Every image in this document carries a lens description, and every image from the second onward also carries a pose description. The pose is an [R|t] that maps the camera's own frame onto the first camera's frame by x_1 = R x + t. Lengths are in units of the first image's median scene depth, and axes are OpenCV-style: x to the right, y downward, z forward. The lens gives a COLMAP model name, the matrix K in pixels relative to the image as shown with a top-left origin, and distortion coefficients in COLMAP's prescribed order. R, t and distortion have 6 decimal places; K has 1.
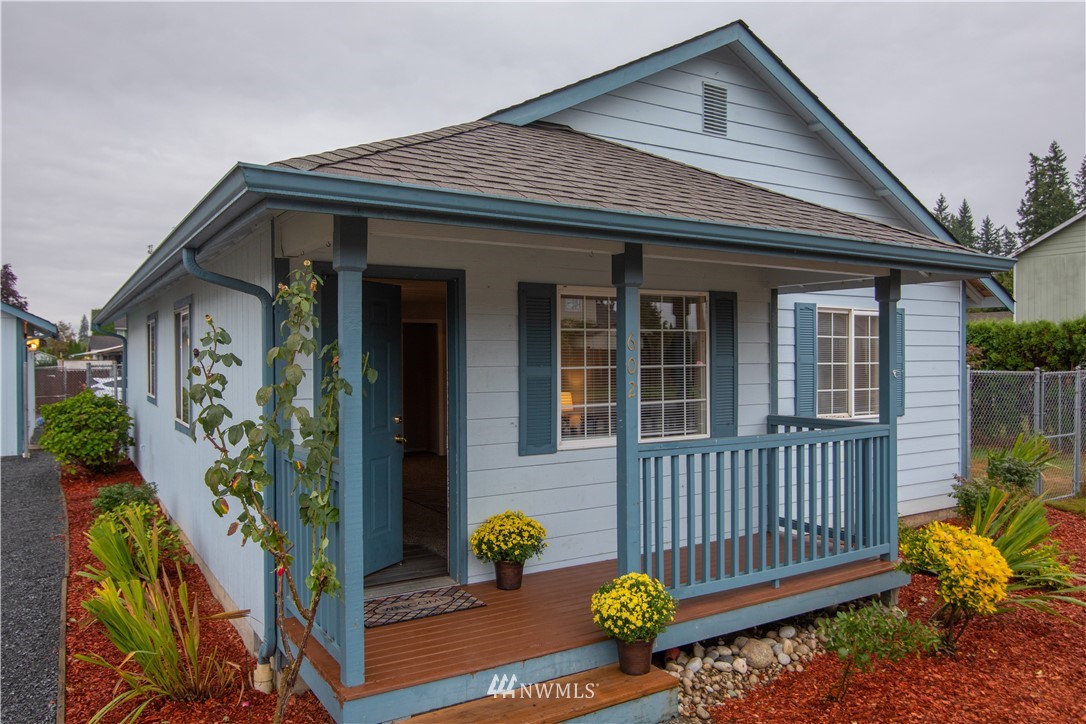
lens RADIAL K [[781.9, 0, 543.4], [0, 781.9, 361.8], [0, 0, 1]] dist [0.005366, -0.002126]
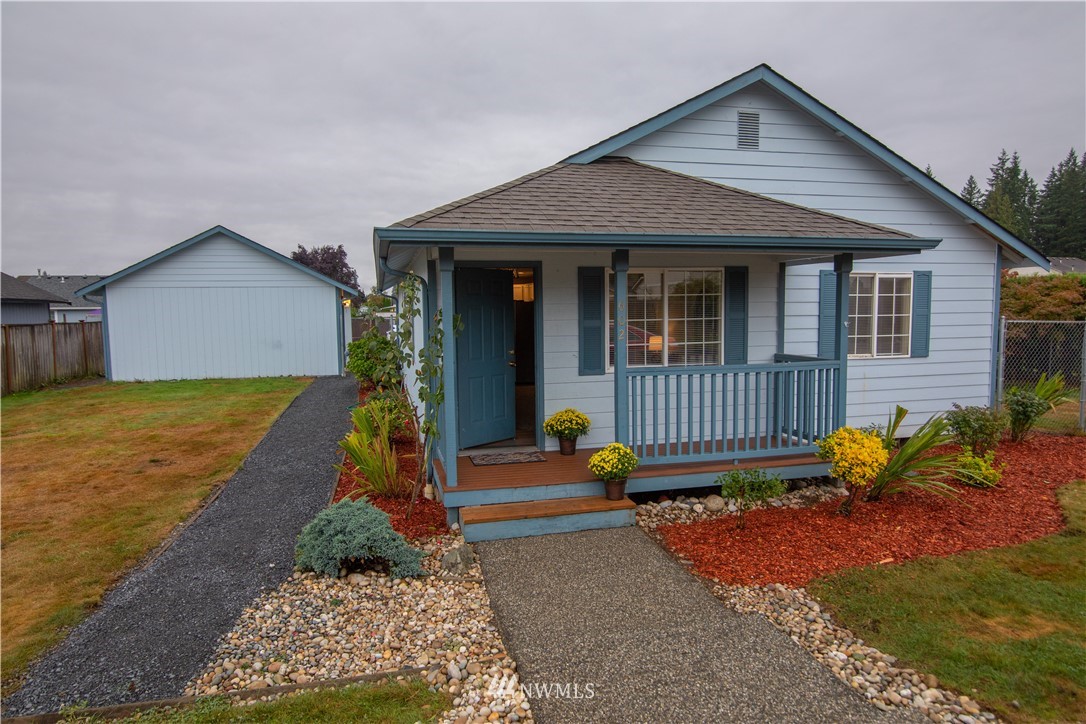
lens RADIAL K [[655.7, 0, 543.0], [0, 655.7, 361.7], [0, 0, 1]] dist [-0.000510, 0.000366]
pose [[0.951379, 0.017638, -0.307517, 0.312686], [0.006250, 0.997048, 0.076523, -0.012146], [0.307959, -0.074725, 0.948460, -0.301106]]
